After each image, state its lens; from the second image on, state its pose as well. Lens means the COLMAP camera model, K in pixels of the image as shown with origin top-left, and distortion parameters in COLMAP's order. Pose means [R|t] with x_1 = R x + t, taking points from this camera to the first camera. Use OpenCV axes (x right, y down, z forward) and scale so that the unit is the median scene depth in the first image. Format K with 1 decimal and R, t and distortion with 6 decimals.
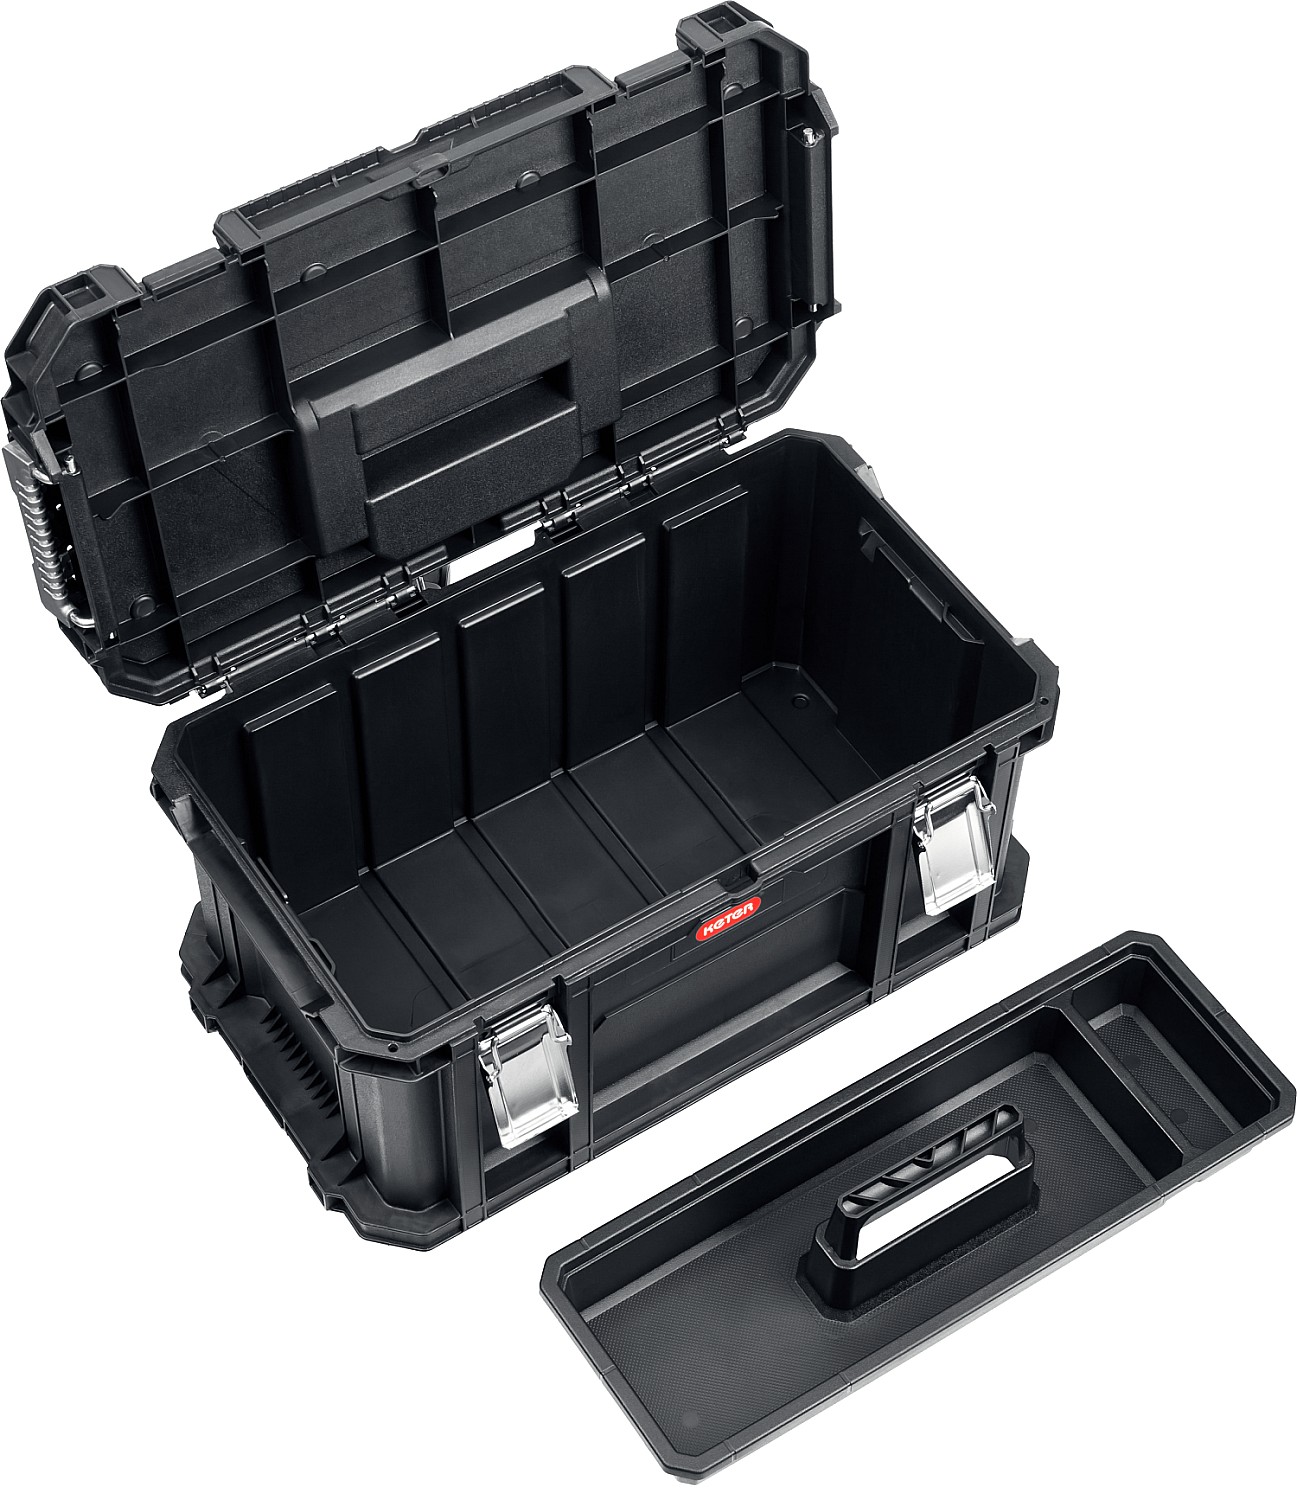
lens RADIAL K [[3185.8, 0, 648.5], [0, 3185.8, 750.0], [0, 0, 1]] dist [-0.063719, -0.237228]
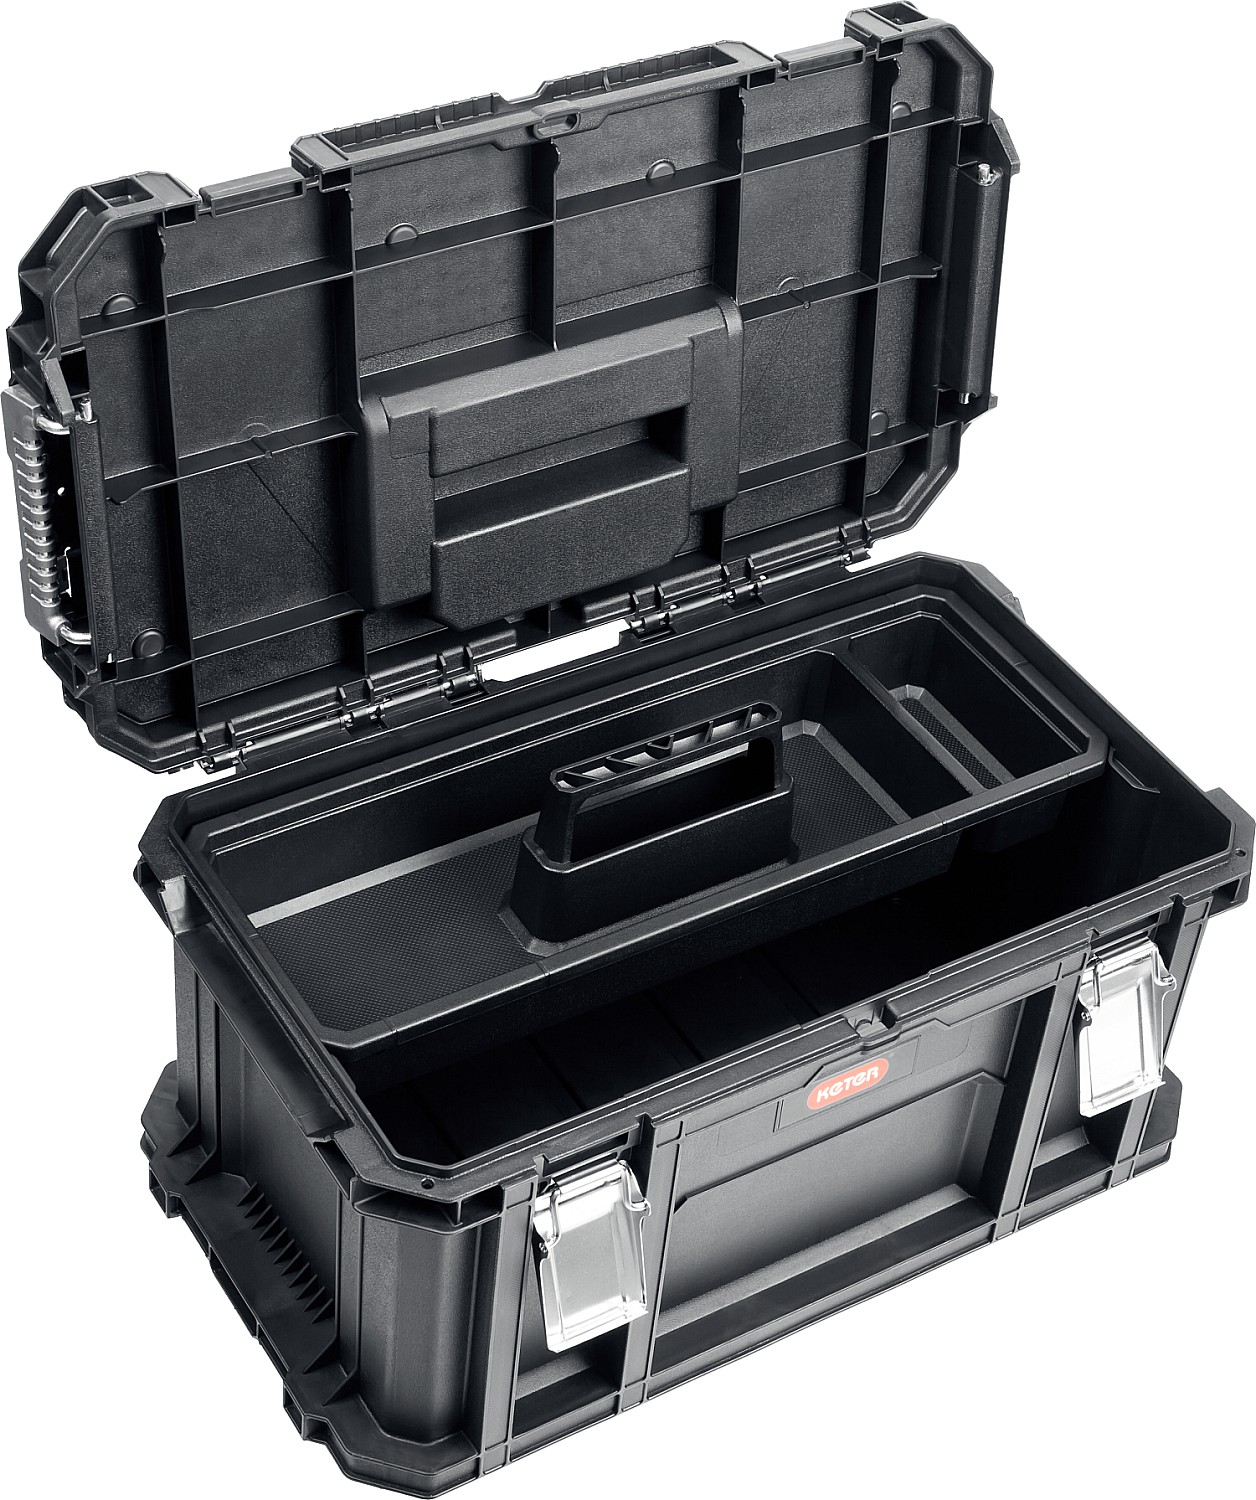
lens RADIAL K [[2913.9, 0, 591.0], [0, 2913.9, 748.7], [0, 0, 1]] dist [-0.015597, -0.176902]
pose [[0.997313, 0.071434, 0.016236, -0.056184], [-0.066540, 0.976055, -0.207097, 0.125441], [-0.030641, 0.205460, 0.978186, 0.273401]]
